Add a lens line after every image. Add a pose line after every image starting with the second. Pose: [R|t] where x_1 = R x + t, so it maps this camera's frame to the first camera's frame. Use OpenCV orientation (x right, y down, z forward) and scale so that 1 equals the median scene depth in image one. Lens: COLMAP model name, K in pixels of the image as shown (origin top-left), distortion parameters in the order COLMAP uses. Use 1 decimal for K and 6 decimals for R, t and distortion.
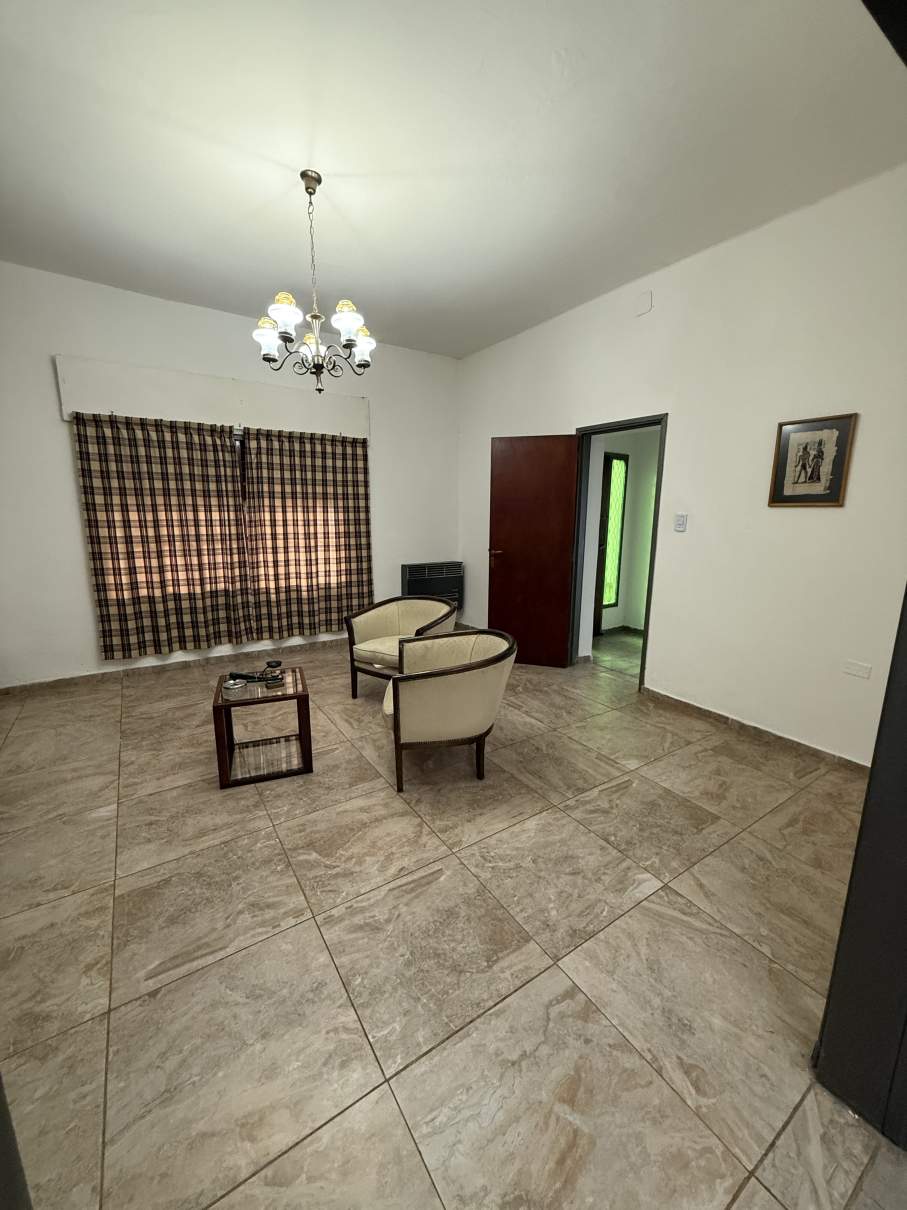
lens RADIAL K [[482.5, 0, 453.9], [0, 482.5, 601.5], [0, 0, 1]] dist [-0.000115, 0.000536]
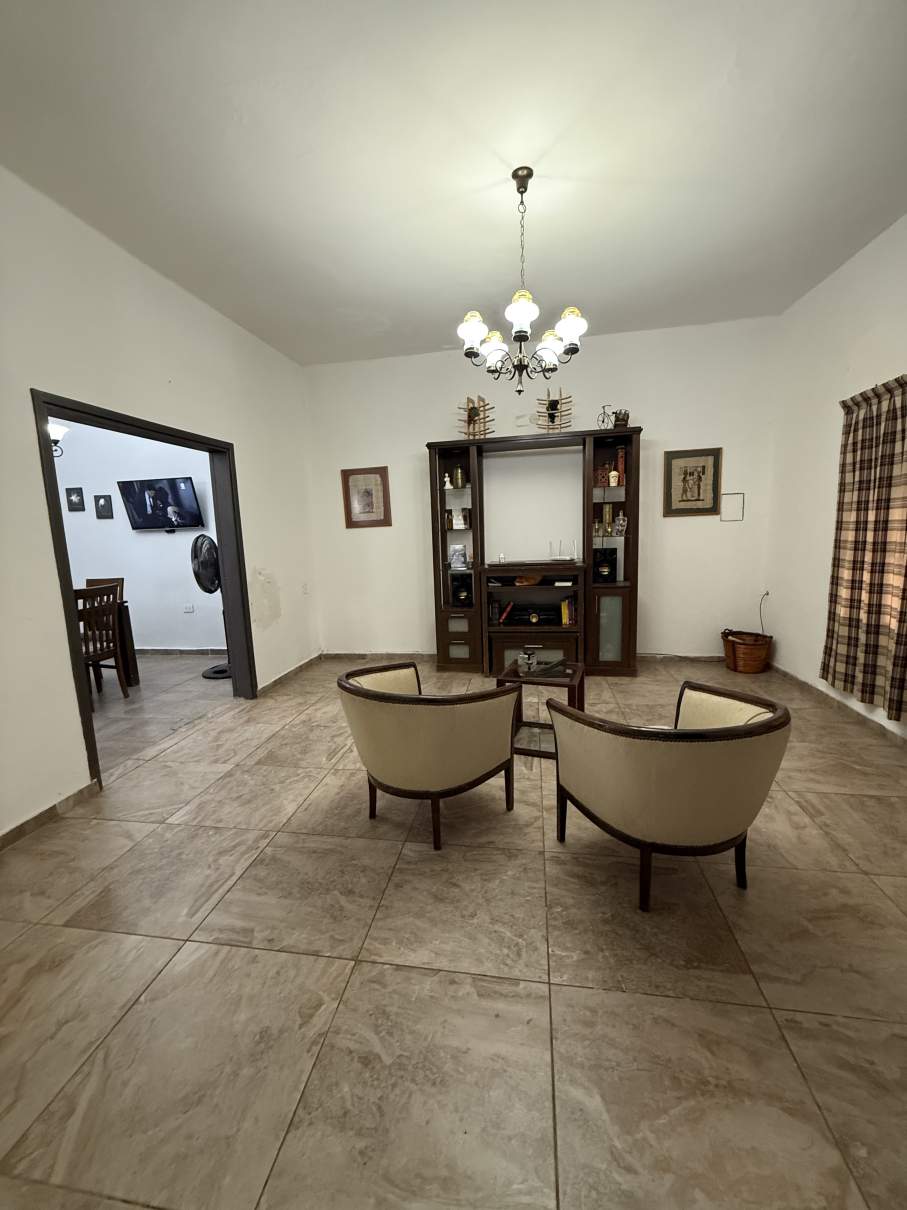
lens RADIAL K [[482.5, 0, 453.9], [0, 482.5, 601.5], [0, 0, 1]] dist [-0.000115, 0.000536]
pose [[-0.677303, 0.119448, -0.725943, 0.608681], [-0.112613, 0.958272, 0.262743, -0.288363], [0.727034, 0.259707, -0.635589, 1.737985]]
